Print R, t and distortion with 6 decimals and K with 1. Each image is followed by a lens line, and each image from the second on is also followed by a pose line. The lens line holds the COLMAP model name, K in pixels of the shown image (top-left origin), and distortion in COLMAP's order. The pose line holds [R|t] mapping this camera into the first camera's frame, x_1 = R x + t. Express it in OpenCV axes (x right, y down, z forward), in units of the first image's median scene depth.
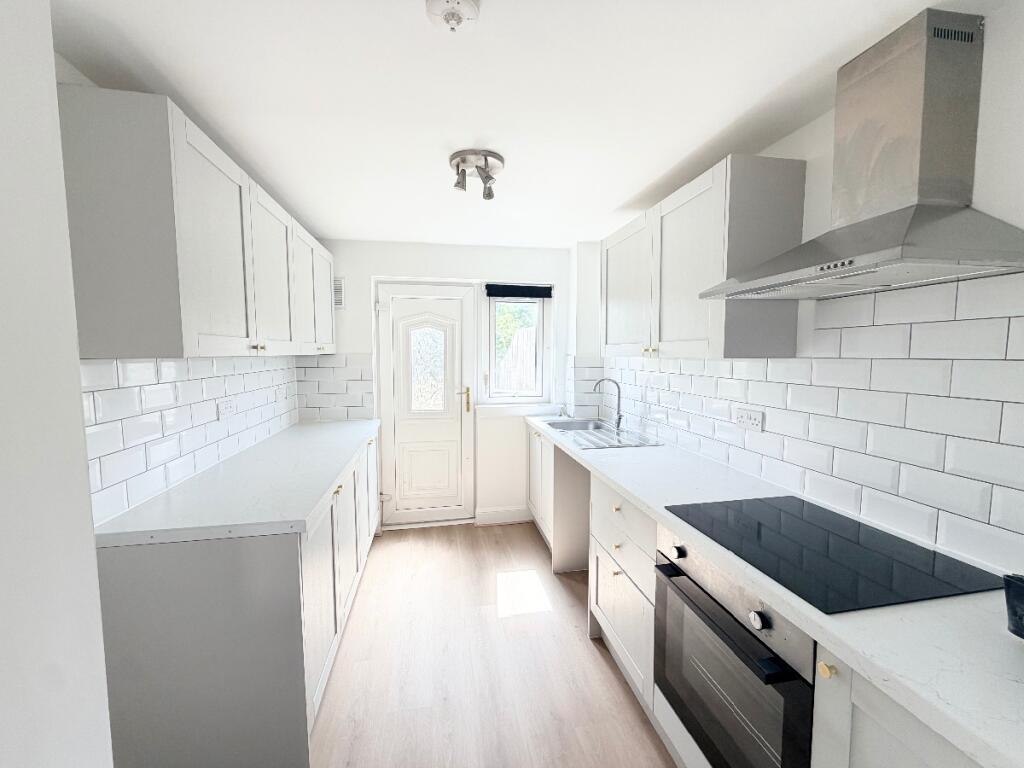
lens RADIAL K [[410.7, 0, 511.2], [0, 410.7, 382.4], [0, 0, 1]] dist [0.000508, -0.000808]
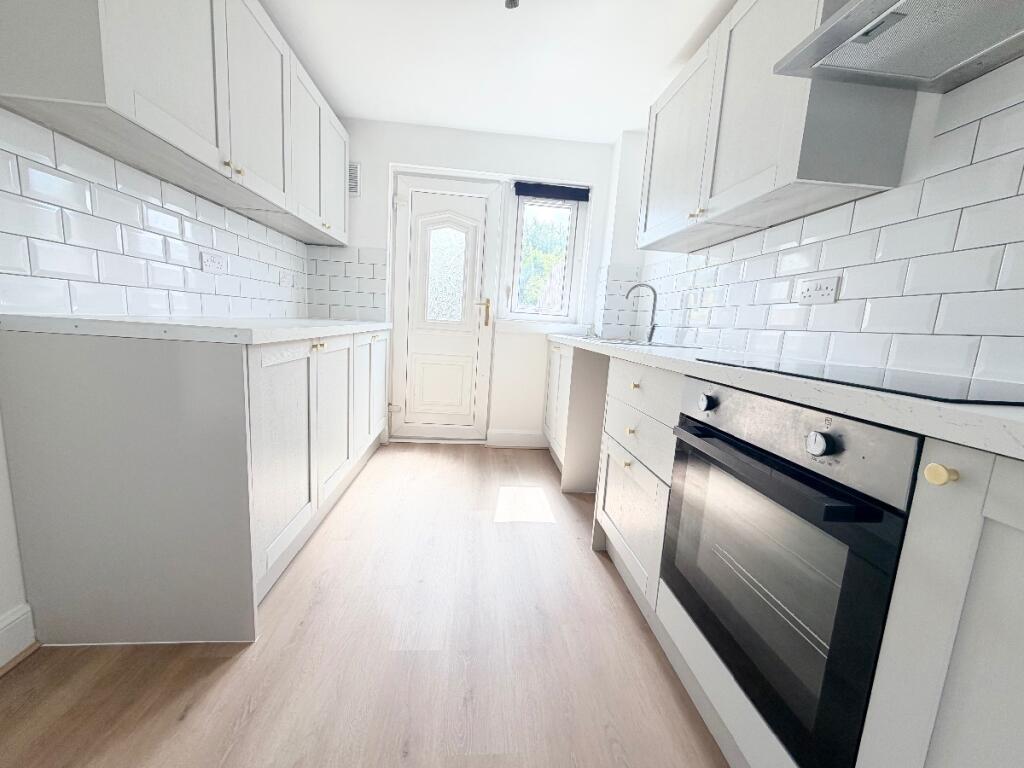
lens RADIAL K [[410.7, 0, 511.0], [0, 410.7, 385.4], [0, 0, 1]] dist [0.000508, -0.000808]
pose [[0.993329, 0.077710, -0.085194, 0.046893], [-0.071200, 0.994488, 0.076967, 0.156905], [0.090706, -0.070388, 0.993387, 0.093887]]
